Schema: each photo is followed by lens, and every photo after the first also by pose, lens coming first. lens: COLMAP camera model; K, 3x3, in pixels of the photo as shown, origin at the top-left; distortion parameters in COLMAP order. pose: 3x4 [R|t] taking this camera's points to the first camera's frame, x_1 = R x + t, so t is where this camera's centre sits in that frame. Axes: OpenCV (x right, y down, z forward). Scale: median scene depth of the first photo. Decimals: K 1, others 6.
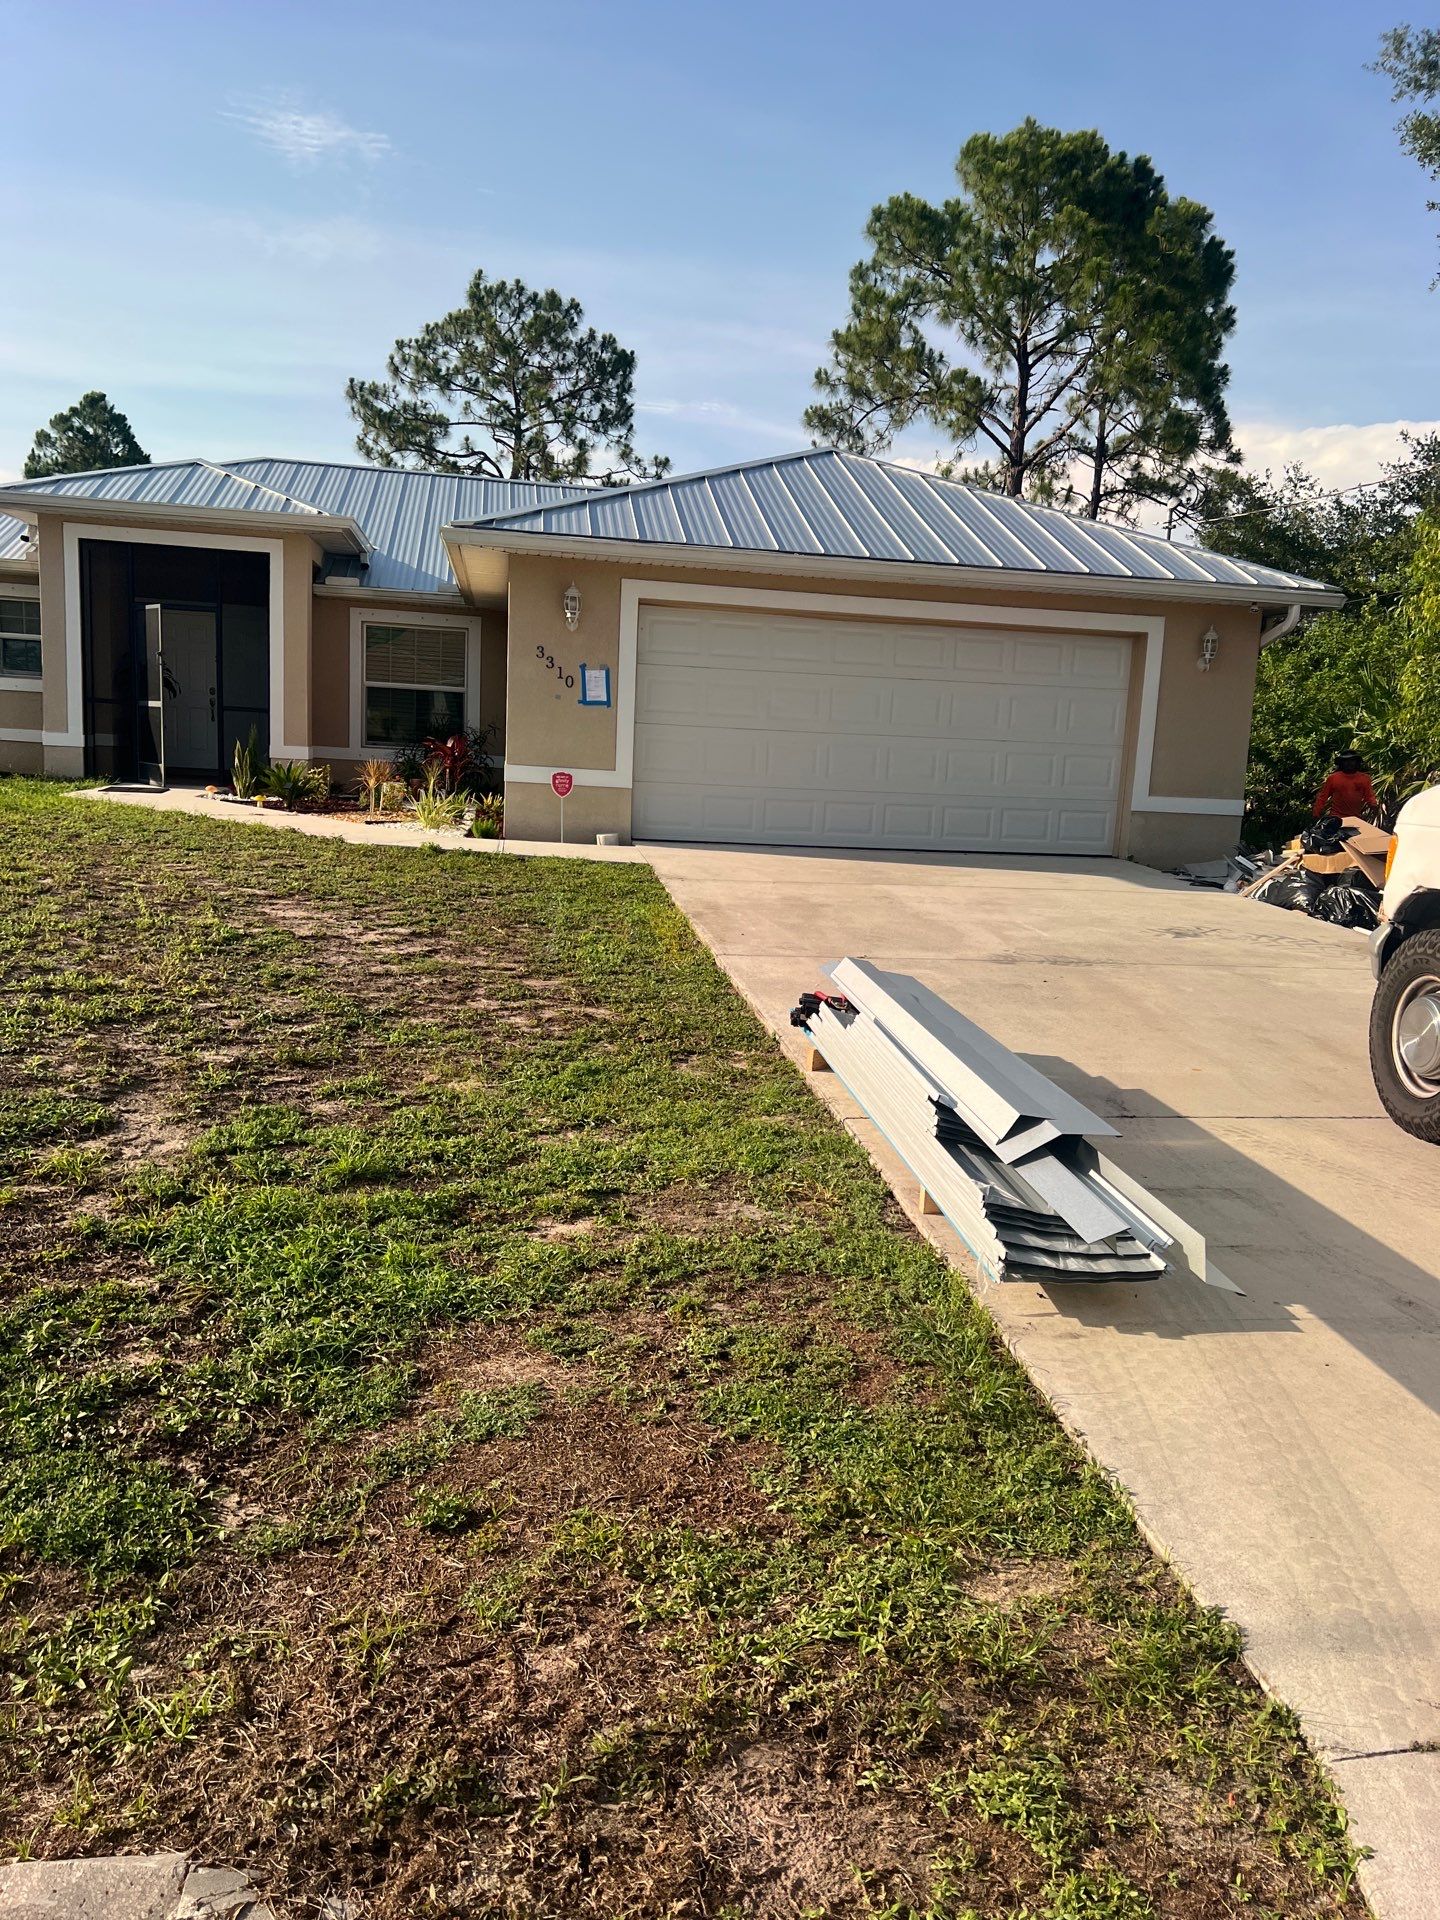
lens RADIAL K [[981.9, 0, 720.0], [0, 981.9, 960.0], [0, 0, 1]] dist [-0.000148, 0.000318]
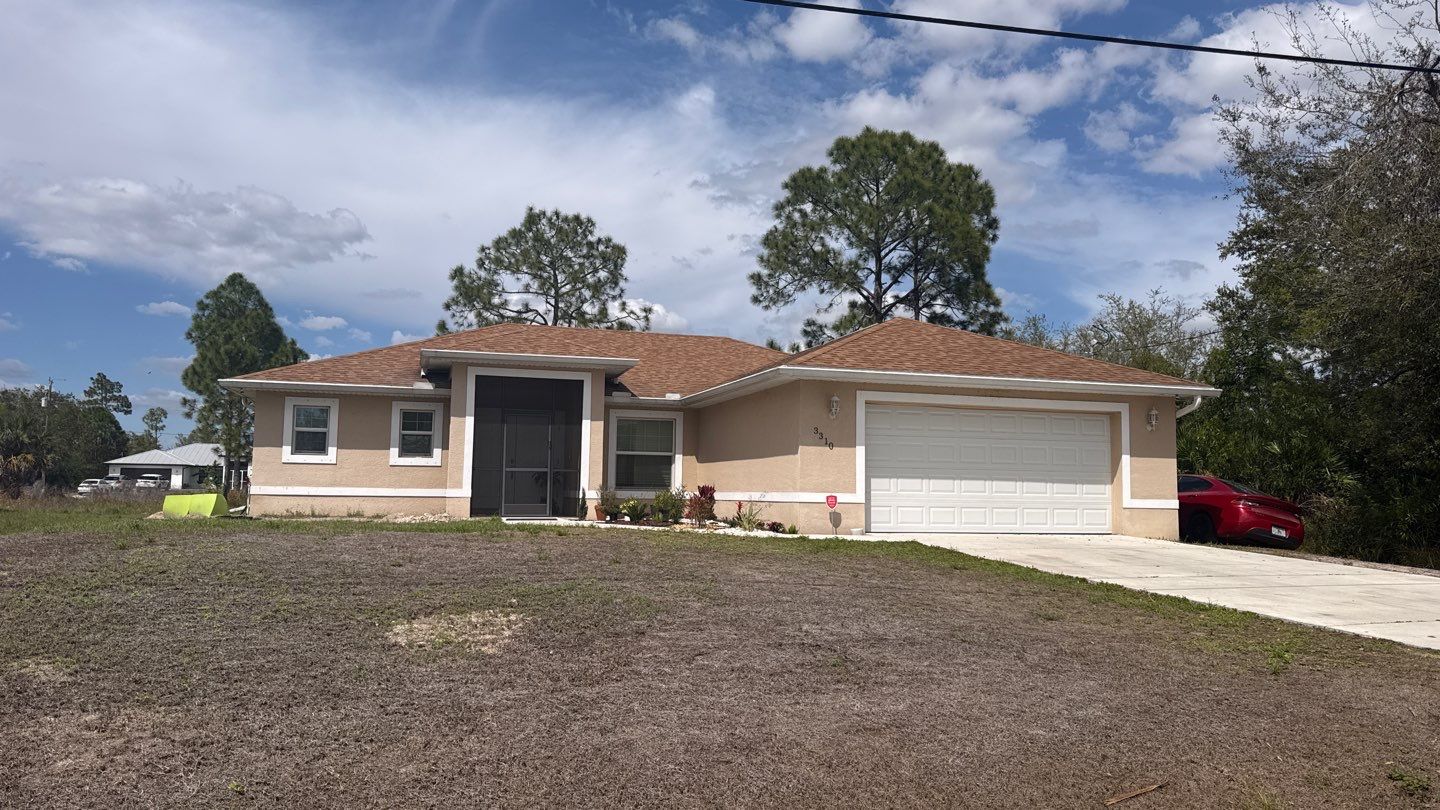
lens RADIAL K [[767.9, 0, 720.0], [0, 767.9, 405.0], [0, 0, 1]] dist [0.000877, 0.000092]
pose [[0.994358, -0.023704, 0.103396, -0.090215], [0.057141, 0.940901, -0.333825, 0.018899], [-0.089373, 0.337850, 0.936947, -0.058141]]
